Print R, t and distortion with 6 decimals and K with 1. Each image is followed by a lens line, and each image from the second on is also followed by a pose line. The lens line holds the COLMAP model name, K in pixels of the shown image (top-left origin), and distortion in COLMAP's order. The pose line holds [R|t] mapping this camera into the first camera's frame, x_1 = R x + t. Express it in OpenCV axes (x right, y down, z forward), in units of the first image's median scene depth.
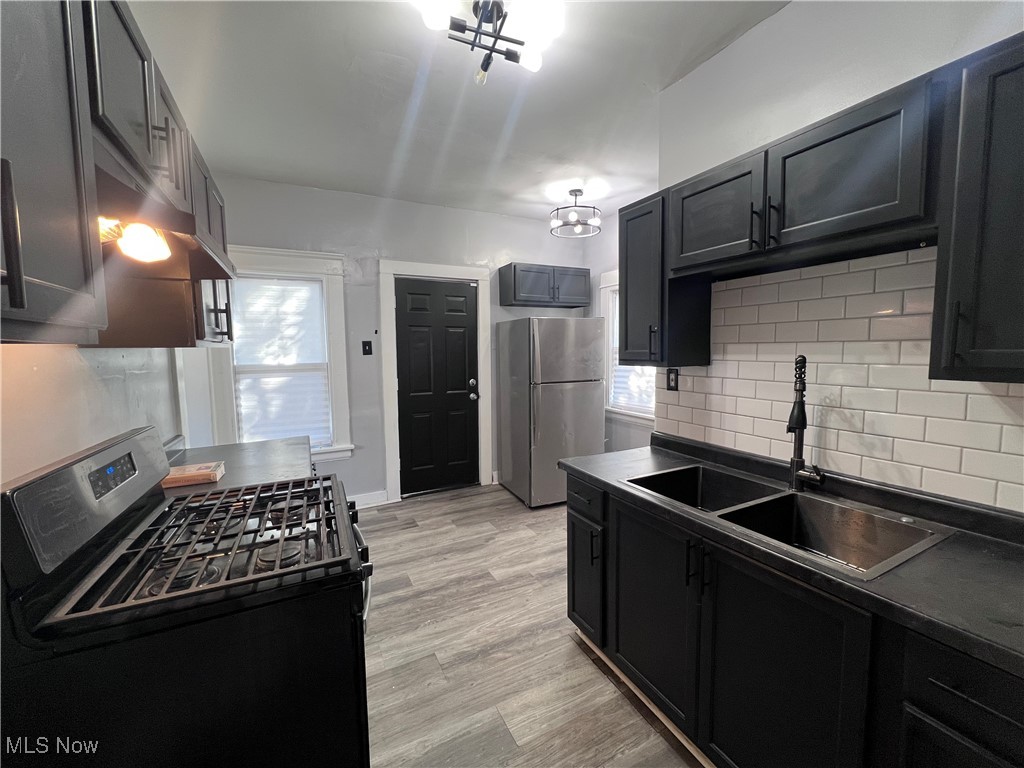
lens RADIAL K [[408.7, 0, 523.8], [0, 408.7, 380.0], [0, 0, 1]] dist [-0.023186, -0.000181]
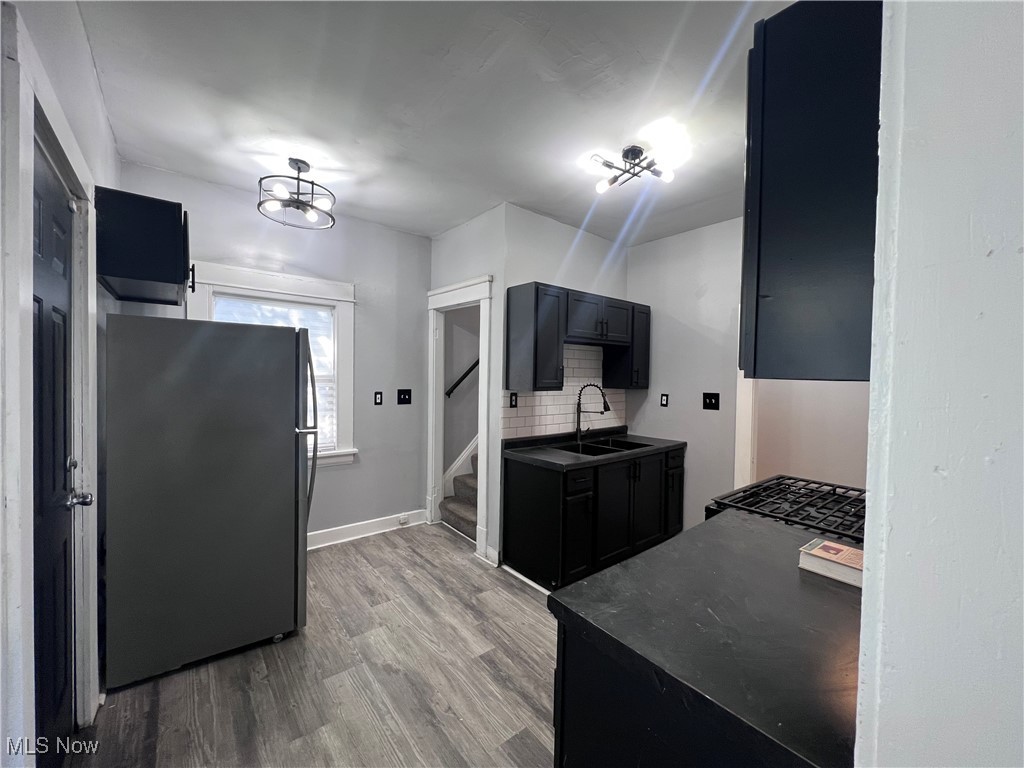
lens RADIAL K [[407.4, 0, 499.5], [0, 407.4, 382.5], [0, 0, 1]] dist [-0.017533, 0.000056]
pose [[-0.181499, -0.001266, 0.983390, -0.834312], [0.068546, 0.997551, 0.013935, -0.068415], [-0.980999, 0.069937, -0.180968, 1.020674]]
